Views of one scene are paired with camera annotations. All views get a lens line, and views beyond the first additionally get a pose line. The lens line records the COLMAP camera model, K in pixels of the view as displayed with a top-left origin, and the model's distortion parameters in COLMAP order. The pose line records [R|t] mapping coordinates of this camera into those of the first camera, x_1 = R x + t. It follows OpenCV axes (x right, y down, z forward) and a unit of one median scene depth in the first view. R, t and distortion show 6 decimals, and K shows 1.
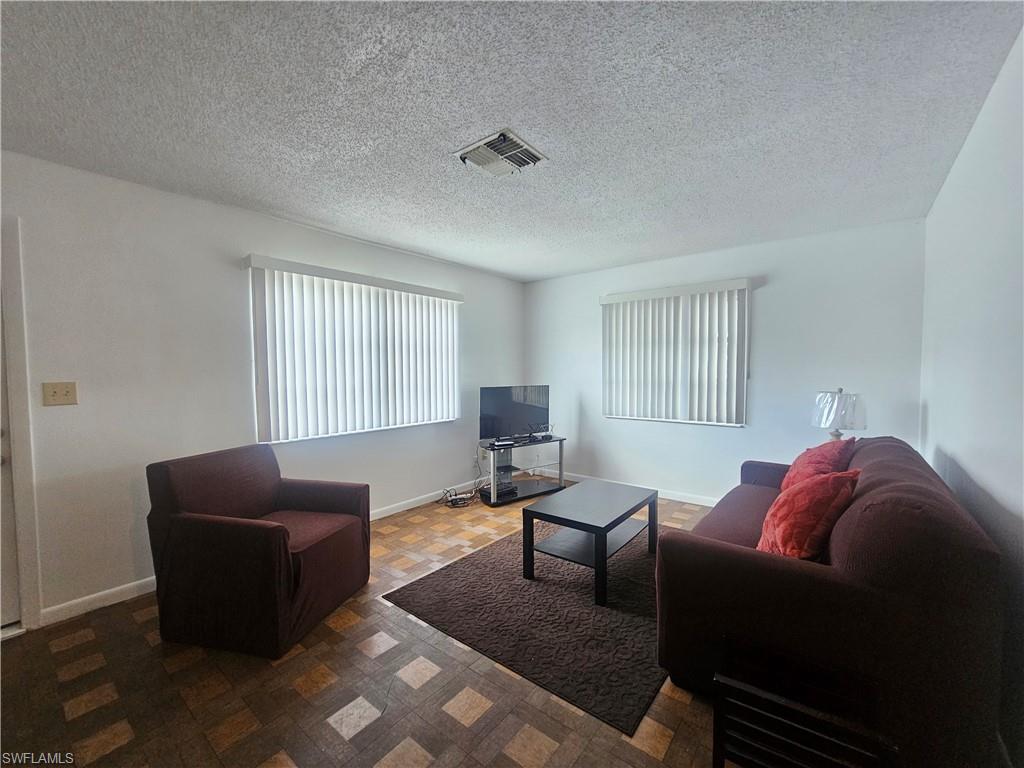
lens RADIAL K [[423.0, 0, 513.2], [0, 423.0, 388.0], [0, 0, 1]] dist [-0.002180, 0.000121]
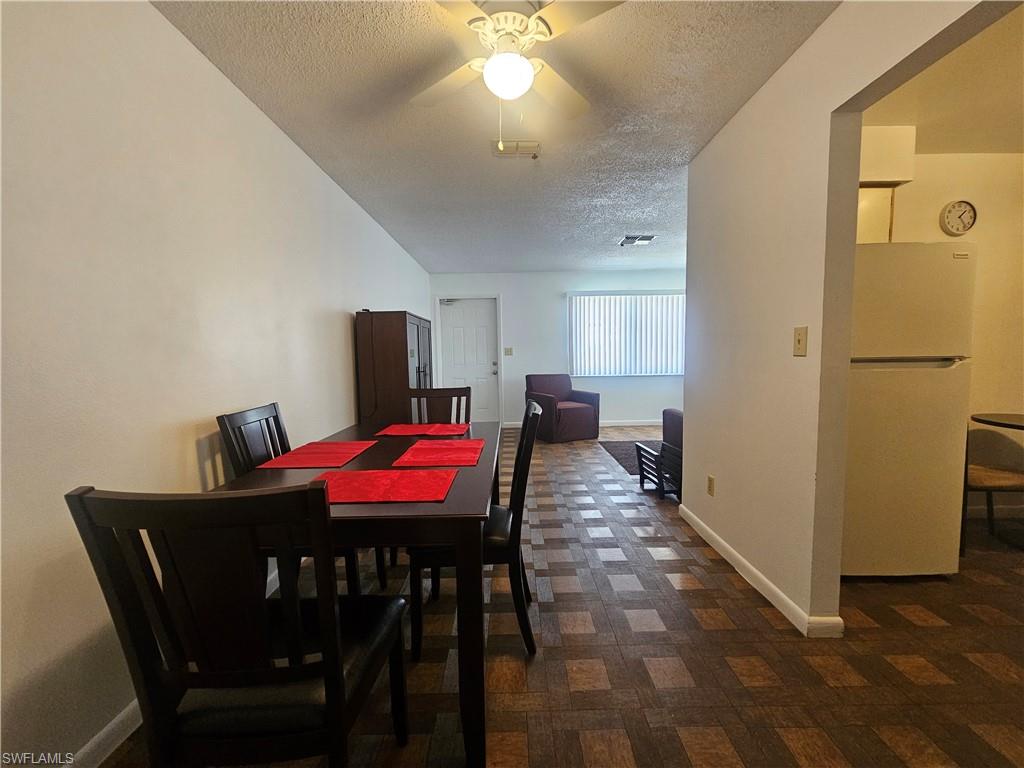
lens RADIAL K [[423.0, 0, 513.2], [0, 423.0, 388.0], [0, 0, 1]] dist [-0.002180, 0.000121]
pose [[0.626105, 0.059486, -0.777467, 0.980301], [-0.020397, 0.997994, 0.059933, 0.069886], [0.779472, -0.021666, 0.626062, -0.650068]]
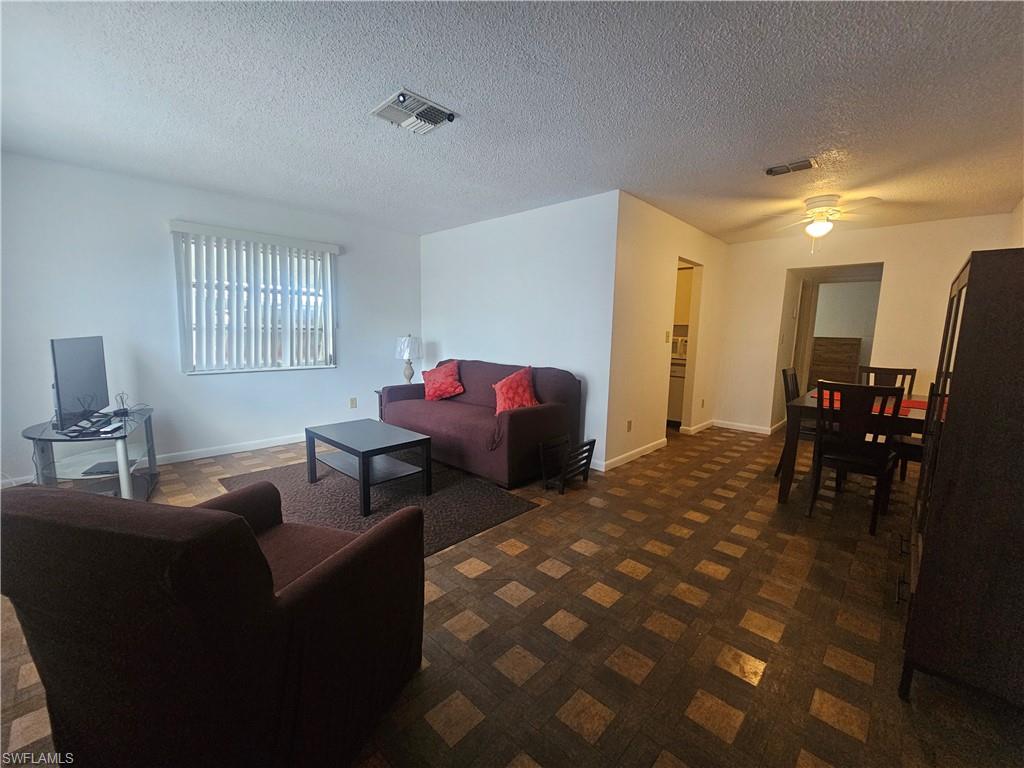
lens RADIAL K [[423.0, 0, 513.2], [0, 423.0, 388.0], [0, 0, 1]] dist [-0.002180, 0.000121]
pose [[0.089256, -0.135161, 0.986795, -0.820443], [0.020704, 0.990787, 0.133835, 0.003573], [-0.995794, 0.008485, 0.091232, 0.475619]]
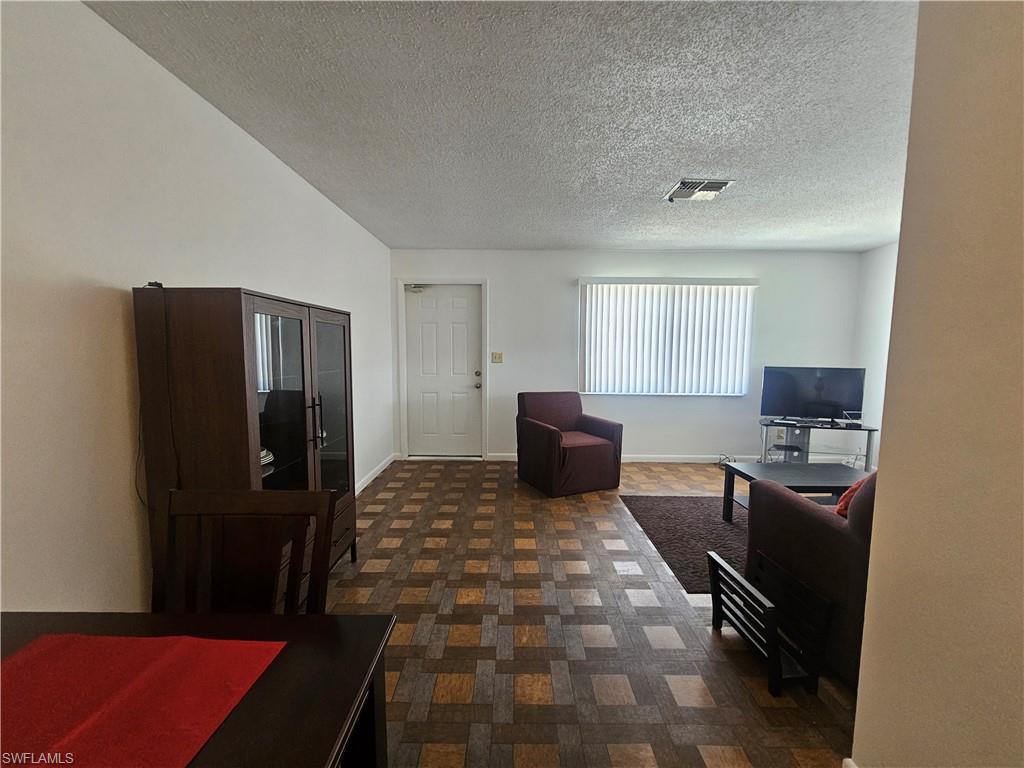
lens RADIAL K [[423.0, 0, 513.2], [0, 423.0, 388.0], [0, 0, 1]] dist [-0.002180, 0.000121]
pose [[0.617219, 0.083046, -0.782396, 0.538104], [-0.045358, 0.996516, 0.069991, 0.009680], [0.785483, -0.007712, 0.618836, -0.222015]]
